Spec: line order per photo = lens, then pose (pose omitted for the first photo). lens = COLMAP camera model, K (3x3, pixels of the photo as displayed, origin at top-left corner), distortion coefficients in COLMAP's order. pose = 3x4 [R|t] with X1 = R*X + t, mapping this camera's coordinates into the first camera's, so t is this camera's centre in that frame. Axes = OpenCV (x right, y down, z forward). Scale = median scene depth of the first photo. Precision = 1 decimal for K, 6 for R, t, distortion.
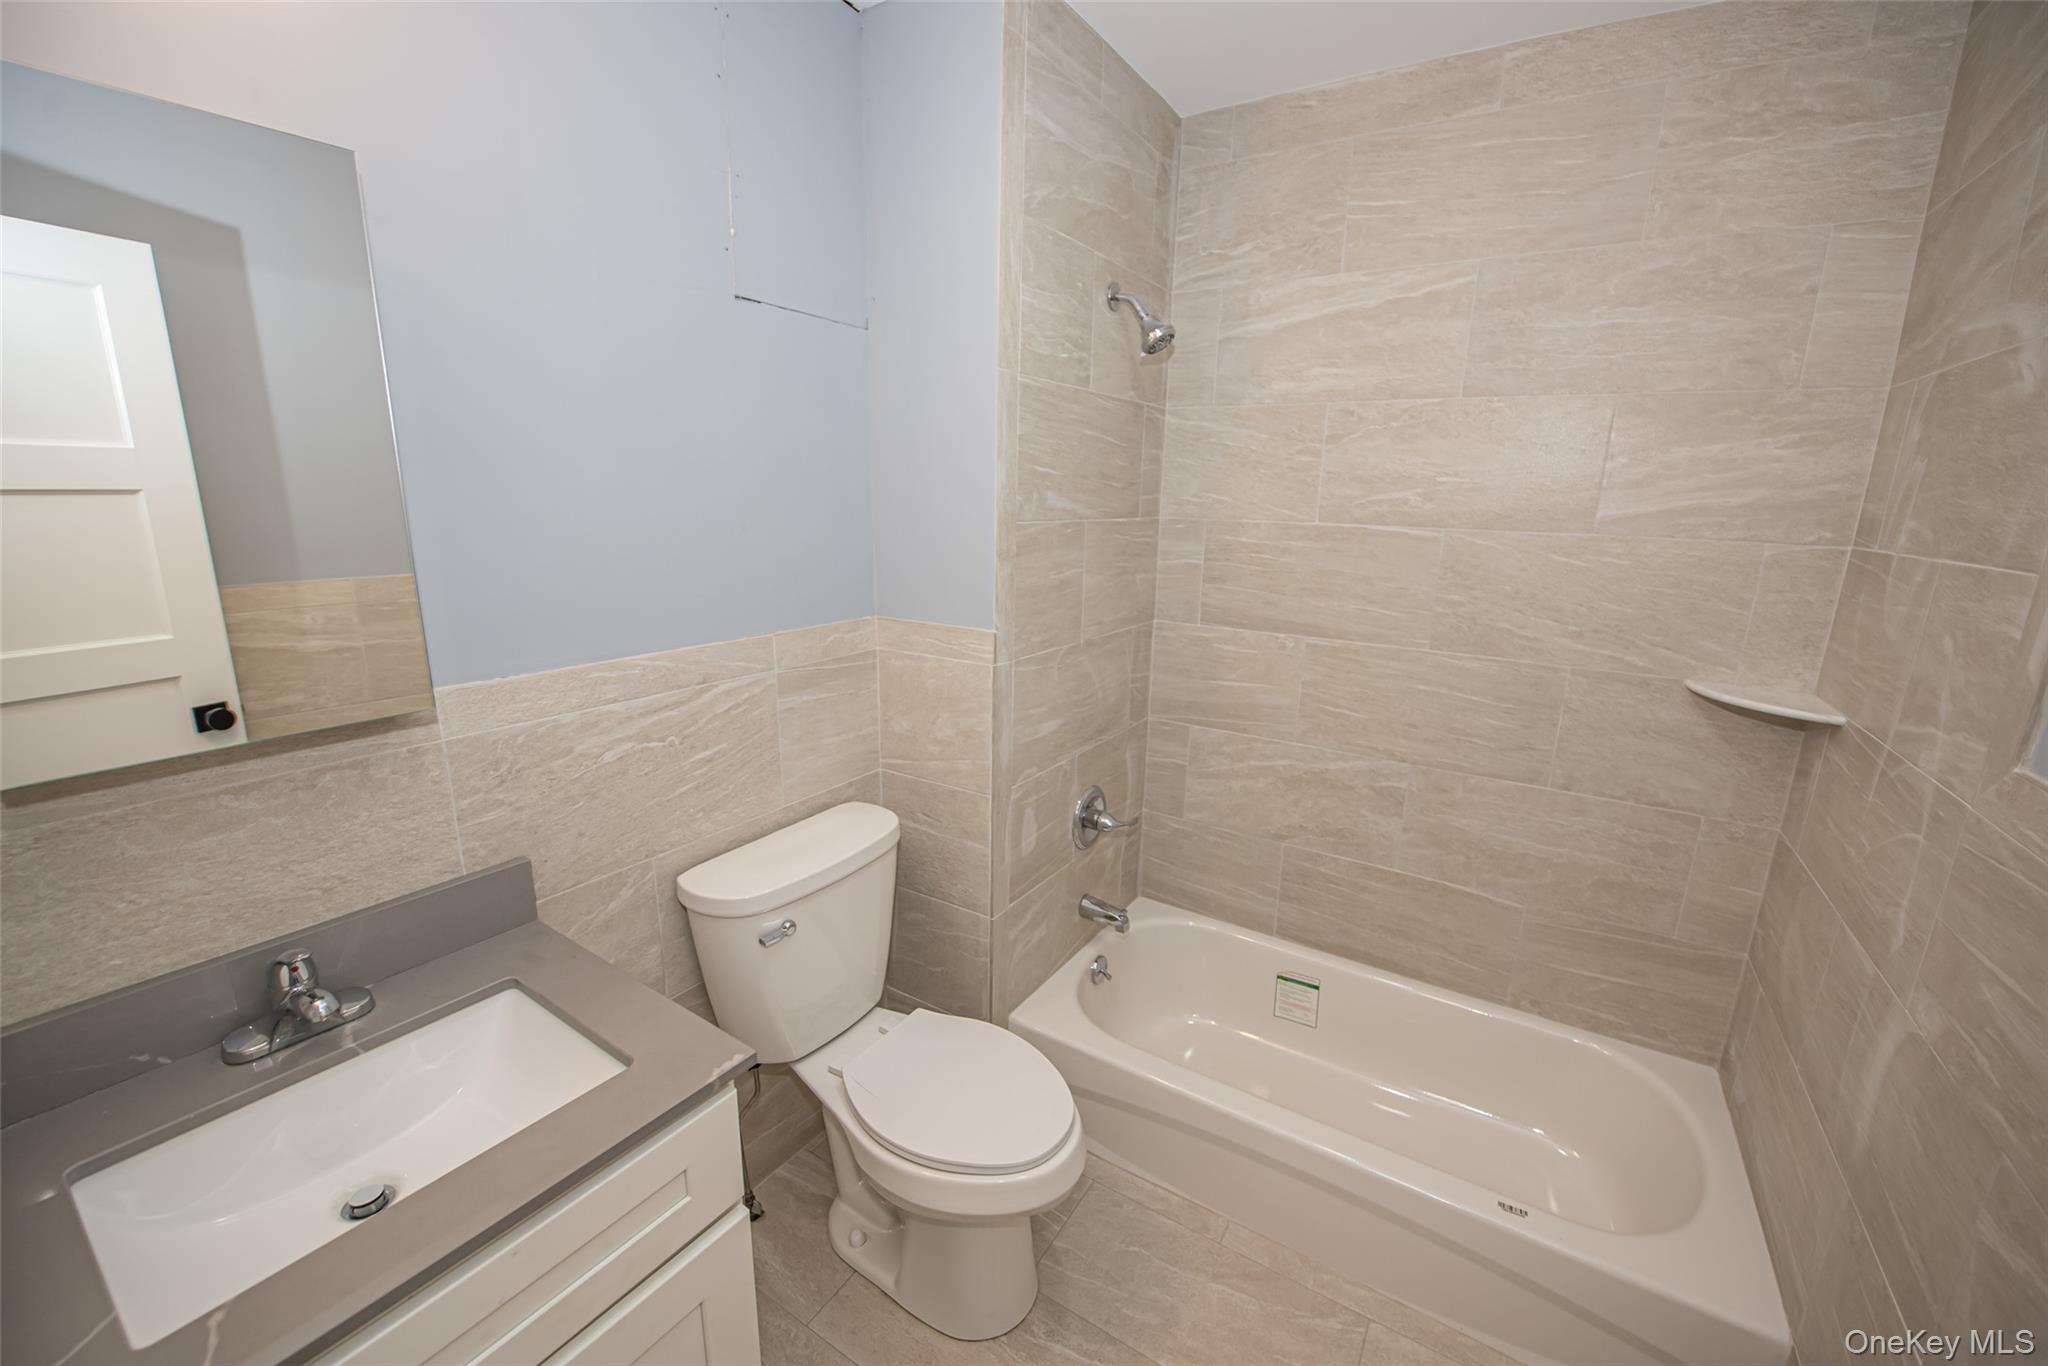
lens RADIAL K [[811.7, 0, 1029.2], [0, 811.7, 680.4], [0, 0, 1]] dist [-0.016664, -0.002090]
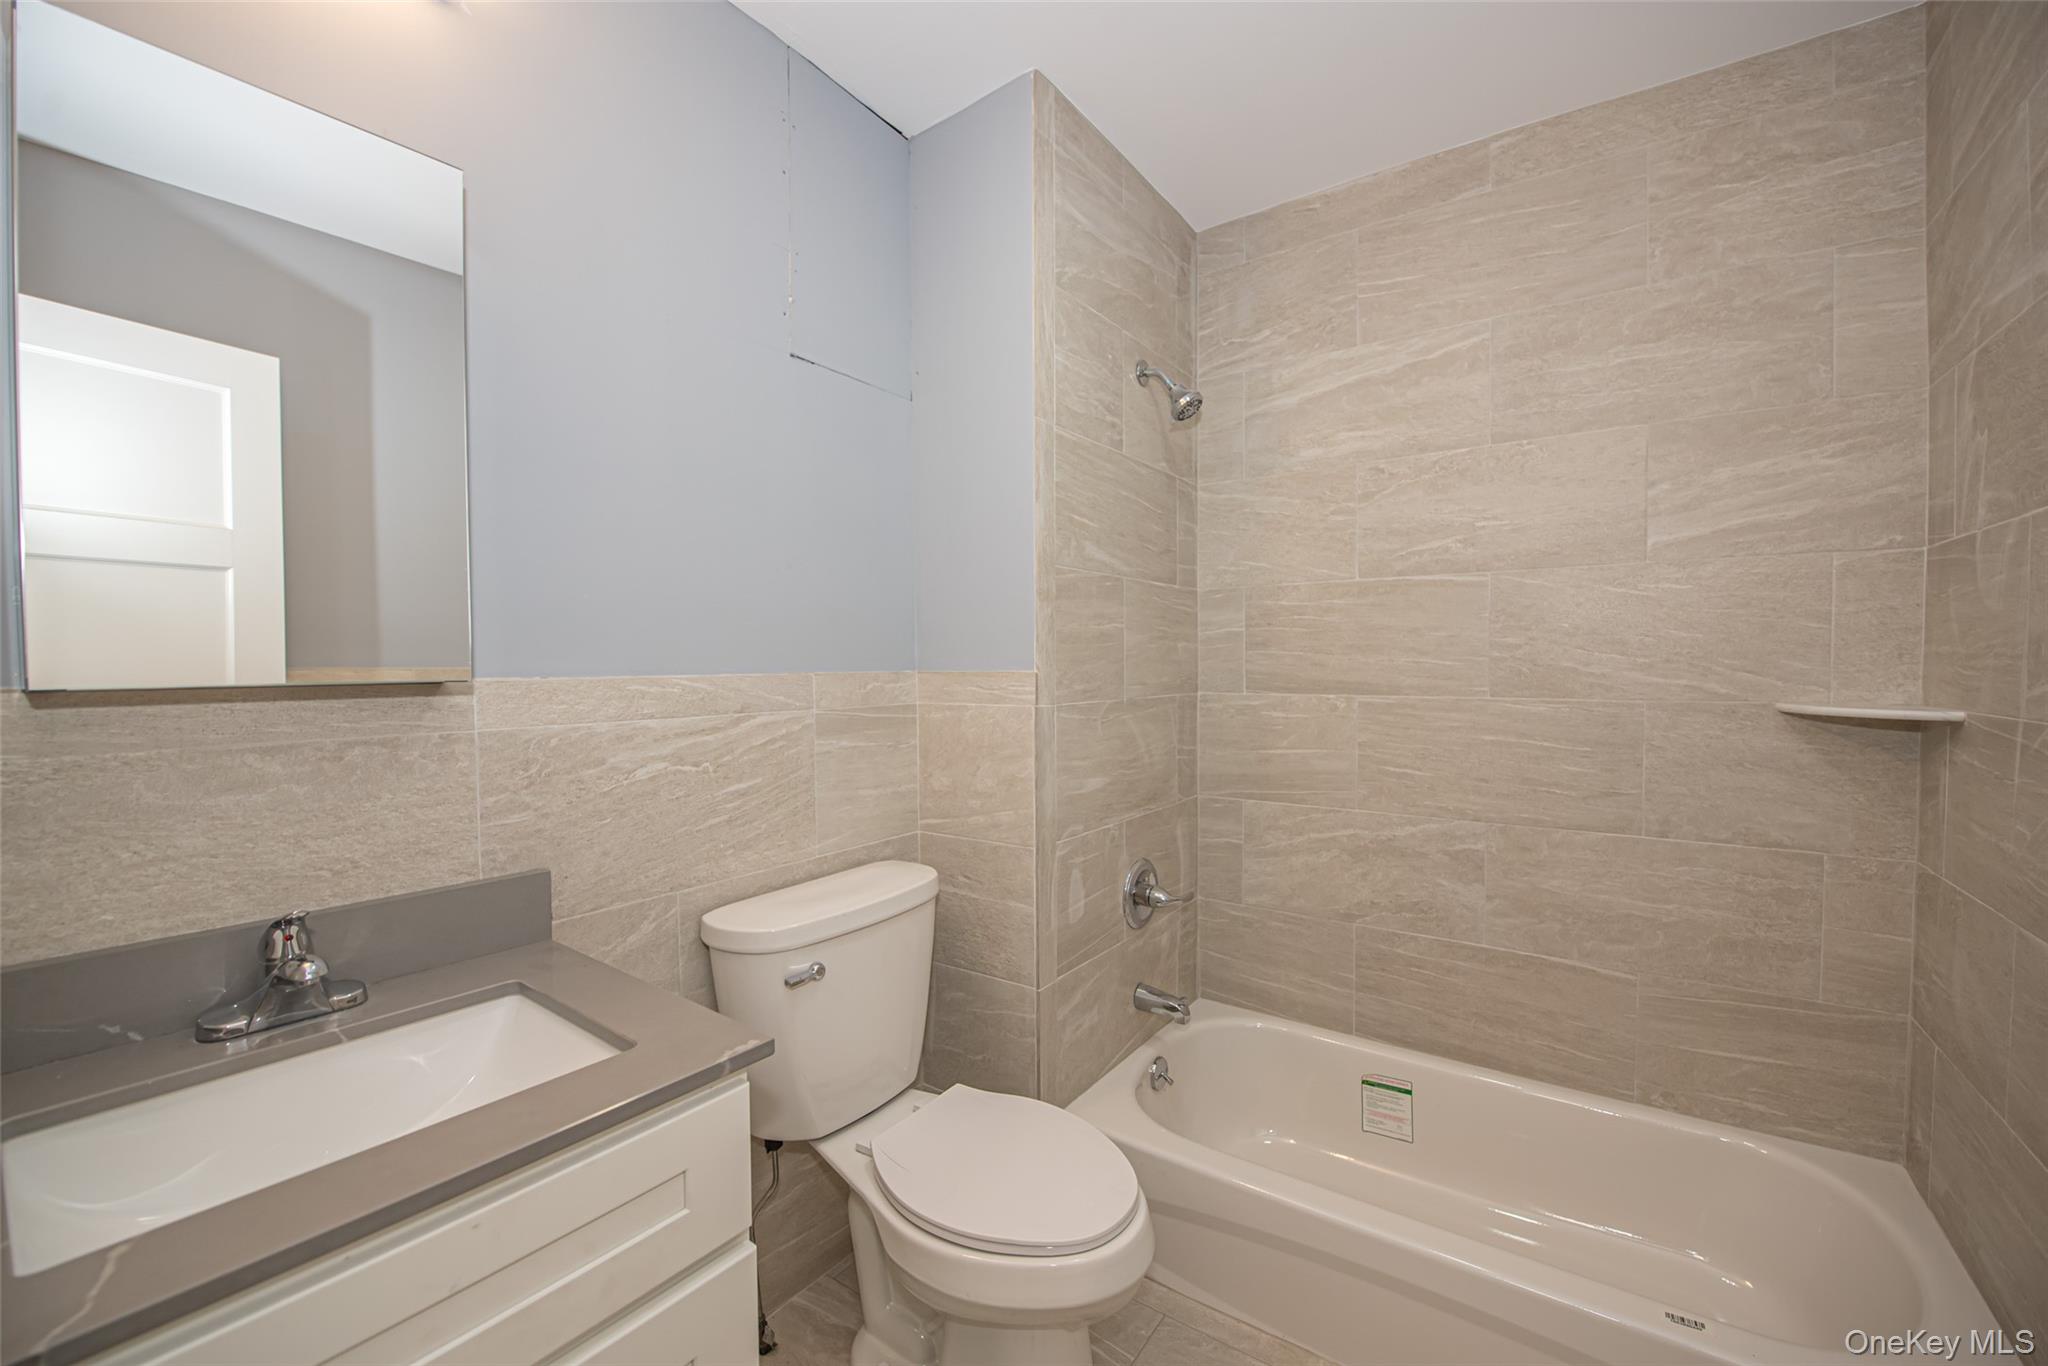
lens RADIAL K [[811.7, 0, 1029.2], [0, 811.7, 680.4], [0, 0, 1]] dist [-0.016664, -0.002090]
pose [[0.998574, -0.025937, -0.046655, -0.005145], [0.015765, 0.978330, -0.206450, 0.151480], [0.050999, 0.205420, 0.977344, 0.041107]]
